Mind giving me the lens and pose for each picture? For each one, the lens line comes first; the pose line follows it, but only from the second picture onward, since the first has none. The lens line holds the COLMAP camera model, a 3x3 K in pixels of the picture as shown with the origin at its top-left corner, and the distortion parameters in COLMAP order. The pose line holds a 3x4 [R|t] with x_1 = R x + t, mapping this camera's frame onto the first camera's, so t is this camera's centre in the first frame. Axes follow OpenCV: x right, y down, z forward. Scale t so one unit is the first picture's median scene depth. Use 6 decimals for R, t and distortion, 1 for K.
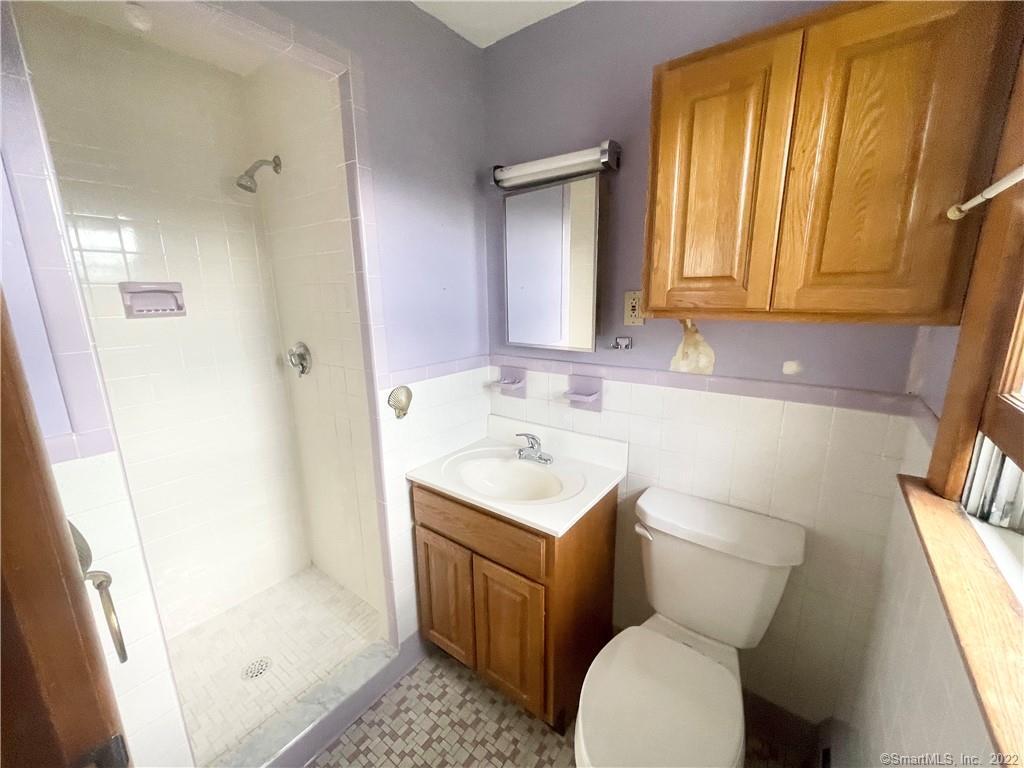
lens RADIAL K [[410.3, 0, 508.7], [0, 410.3, 384.1], [0, 0, 1]] dist [0.004199, 0.000750]
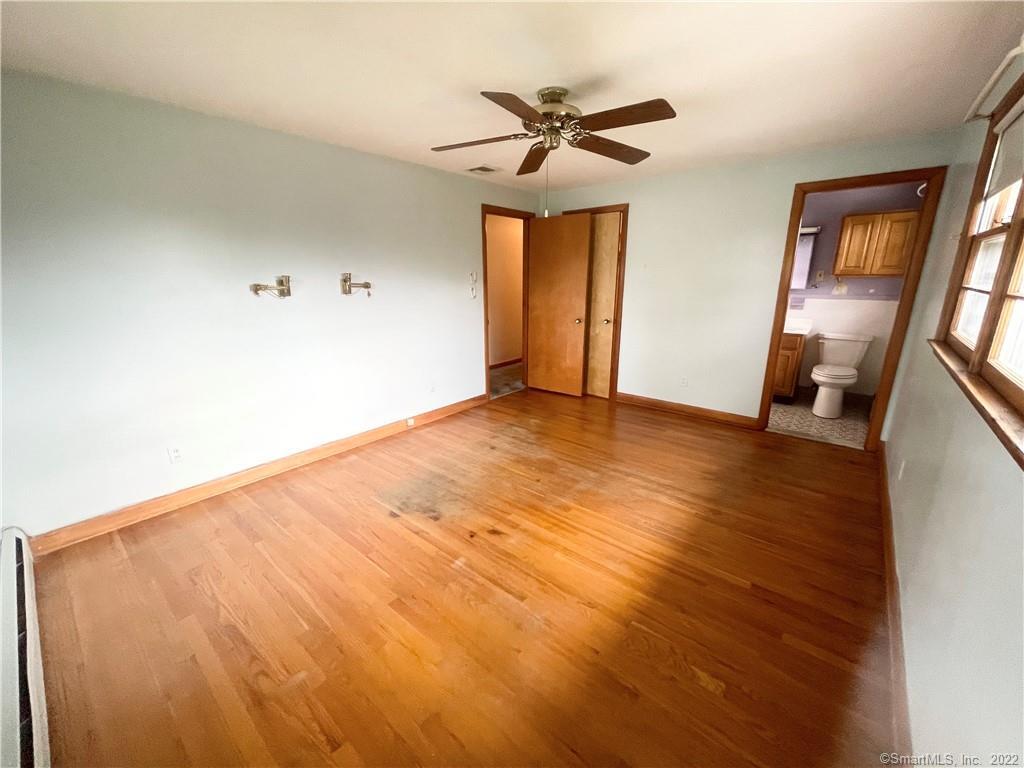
lens RADIAL K [[410.3, 0, 511.9], [0, 410.3, 381.1], [0, 0, 1]] dist [0.004199, 0.000750]
pose [[0.998732, 0.018486, -0.046825, -2.408578], [-0.016539, 0.998996, 0.041629, 0.684149], [0.047548, -0.040802, 0.998035, -2.942845]]
